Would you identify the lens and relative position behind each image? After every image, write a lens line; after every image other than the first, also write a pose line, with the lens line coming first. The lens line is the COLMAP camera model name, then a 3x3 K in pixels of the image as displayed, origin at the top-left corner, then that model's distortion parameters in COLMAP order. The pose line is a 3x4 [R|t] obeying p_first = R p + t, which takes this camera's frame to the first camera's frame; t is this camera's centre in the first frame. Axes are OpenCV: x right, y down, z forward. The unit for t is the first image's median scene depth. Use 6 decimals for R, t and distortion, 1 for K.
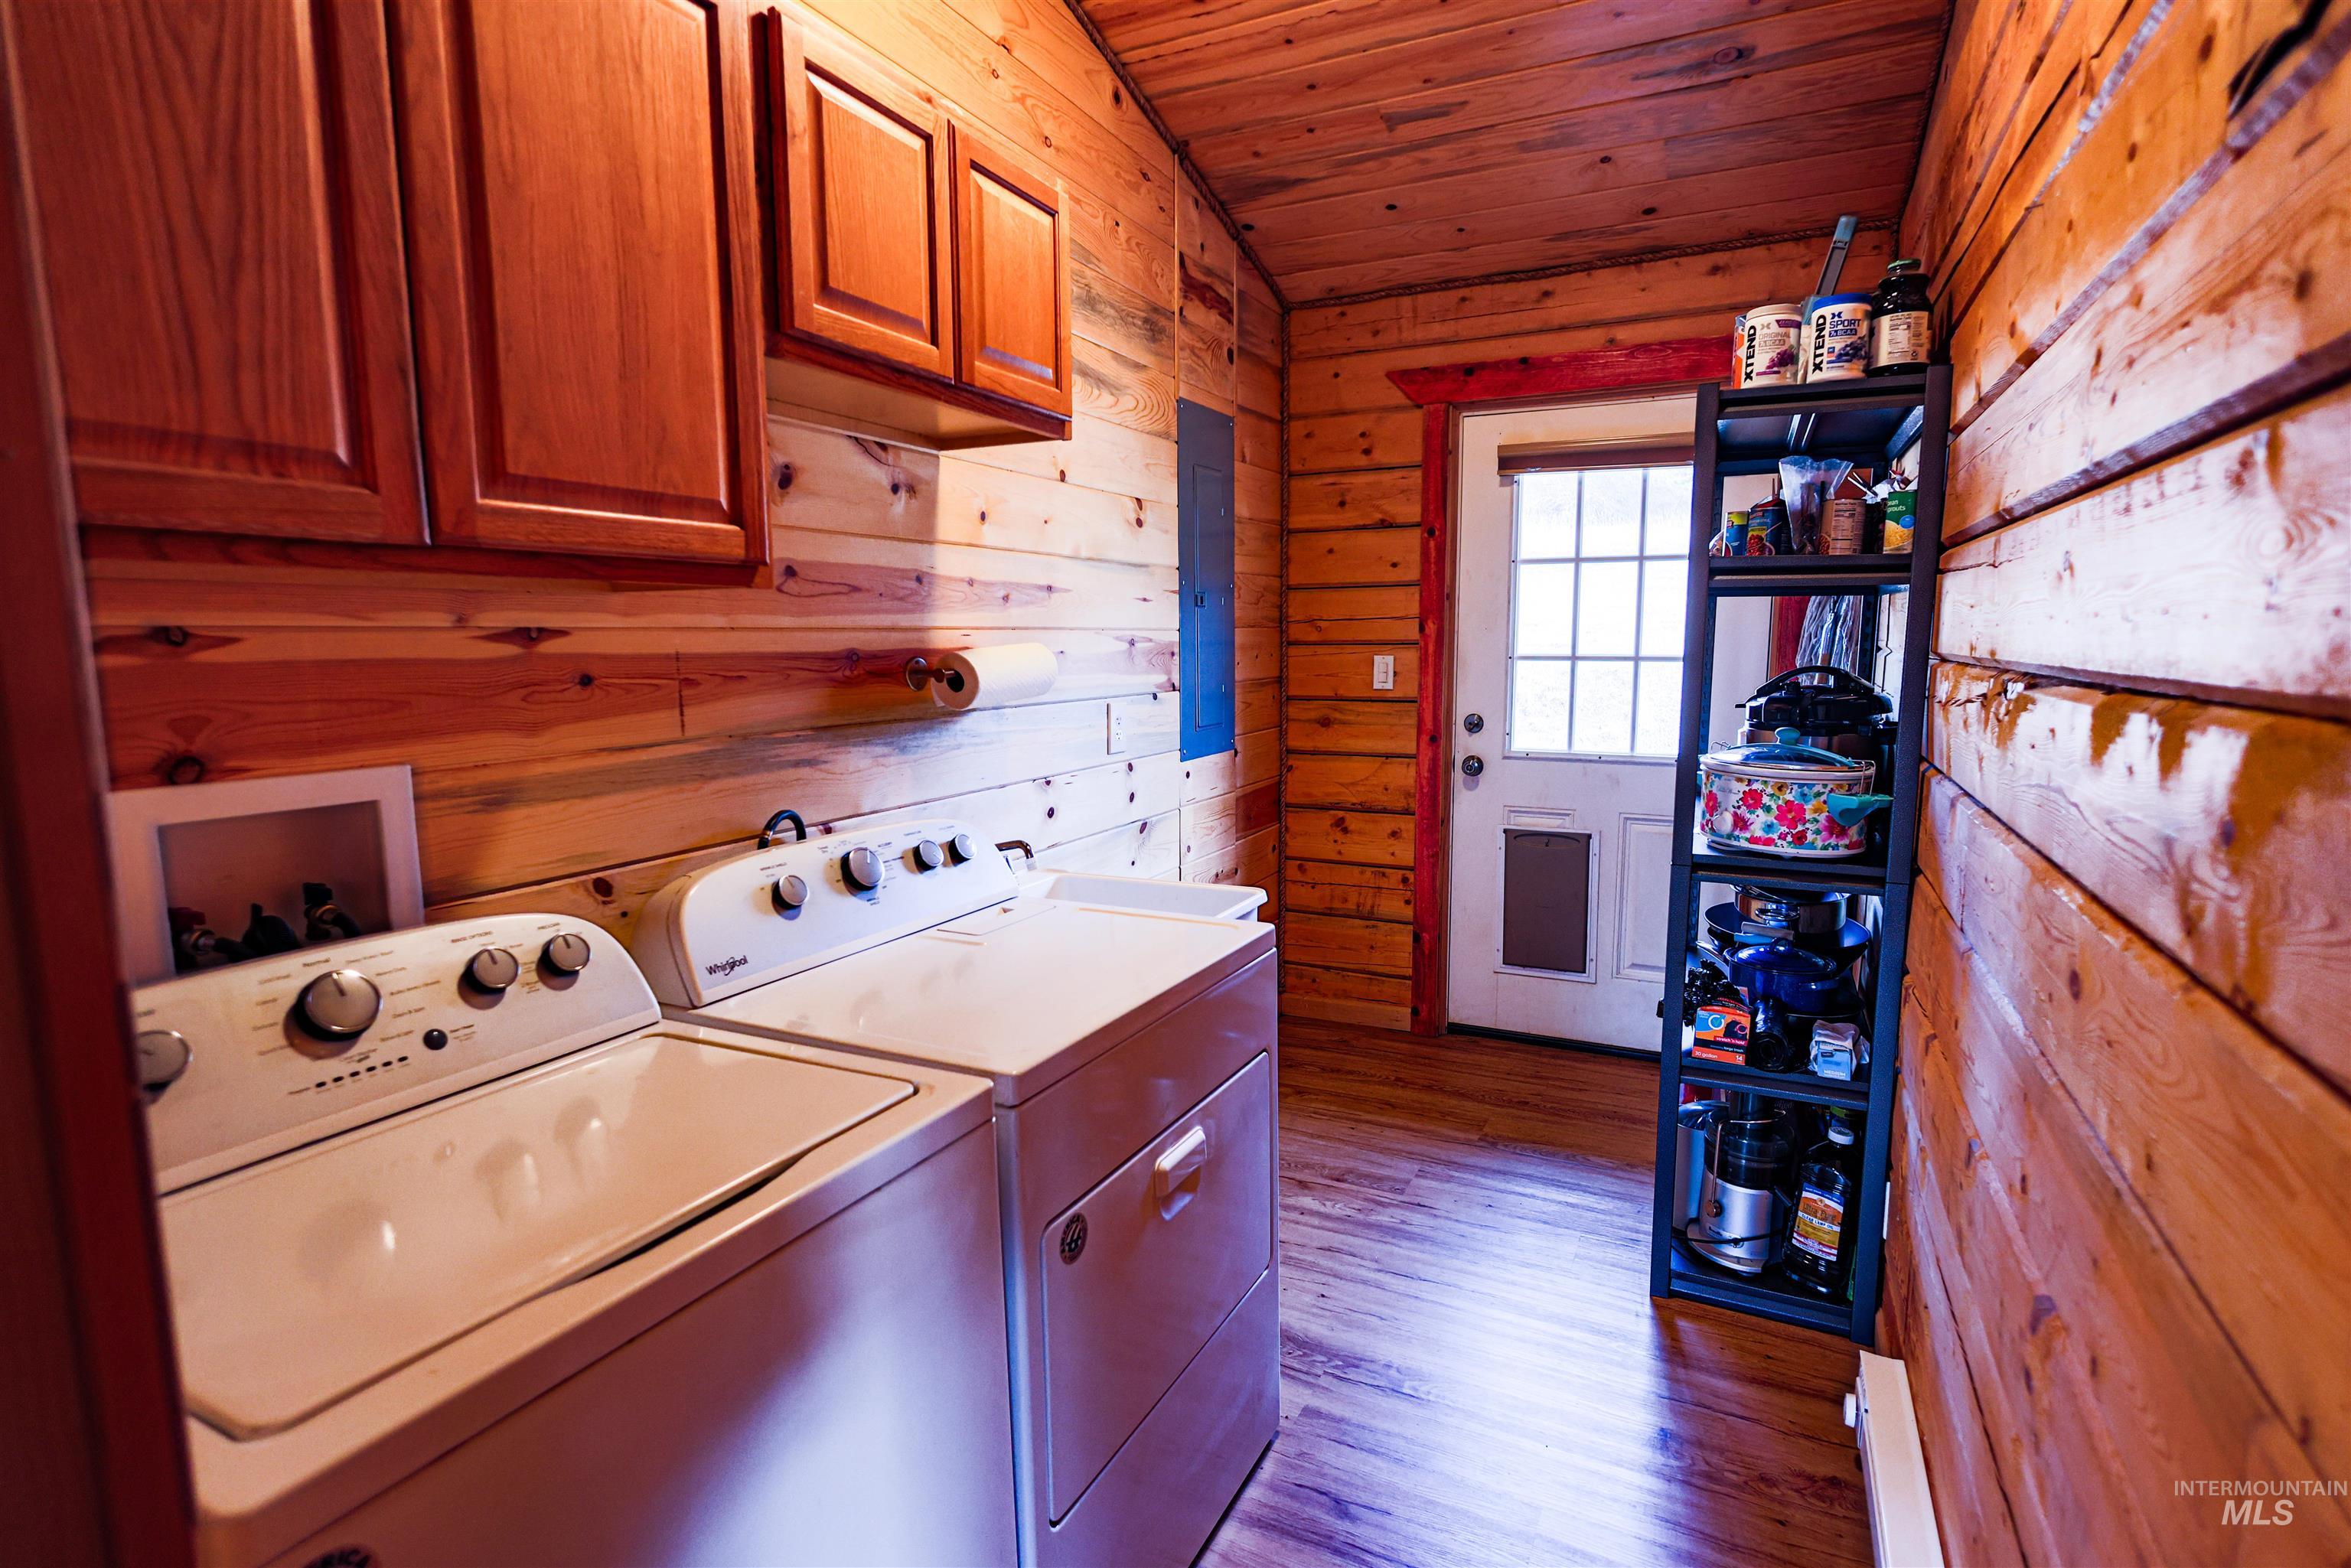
lens RADIAL K [[1146.5, 0, 1167.2], [0, 1146.5, 789.6], [0, 0, 1]] dist [-0.001058, 0.001675]
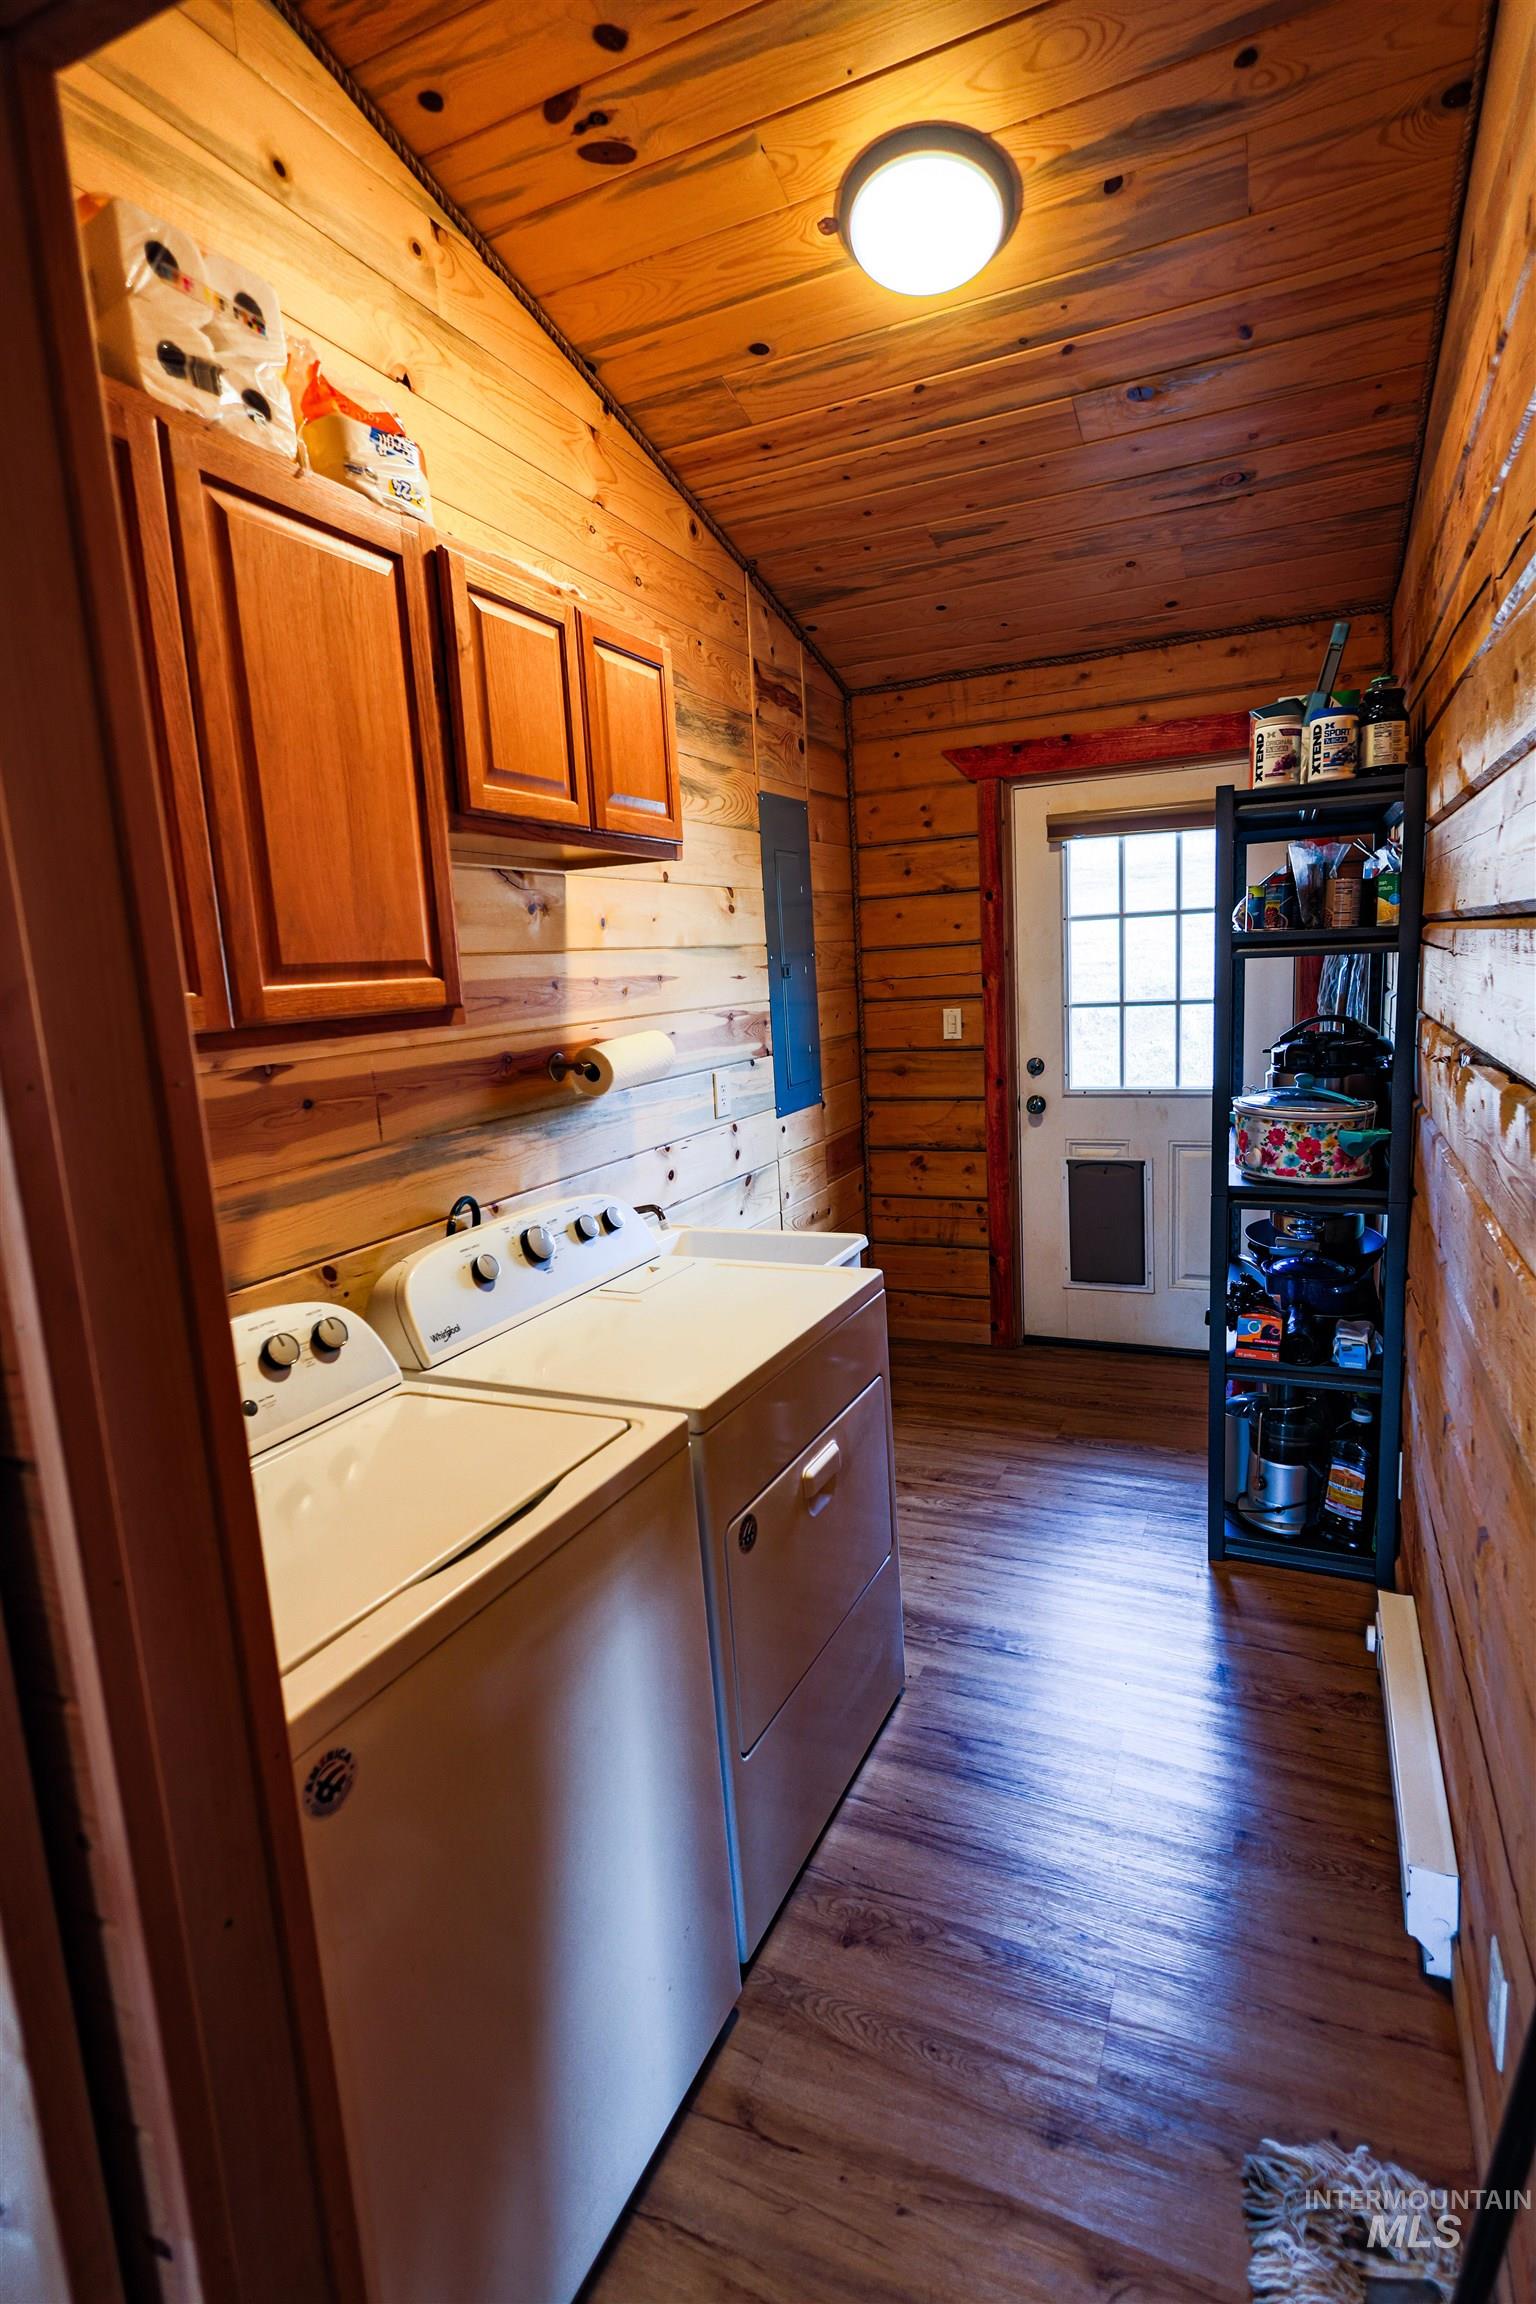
lens RADIAL K [[1120.0, 0, 764.7], [0, 1120.0, 1152.4], [0, 0, 1]] dist [-0.000821, 0.001202]
pose [[0.998263, -0.053693, 0.024237, -0.039778], [0.052894, 0.998072, 0.032478, -0.038380], [-0.025934, -0.031140, 0.999179, -0.126365]]
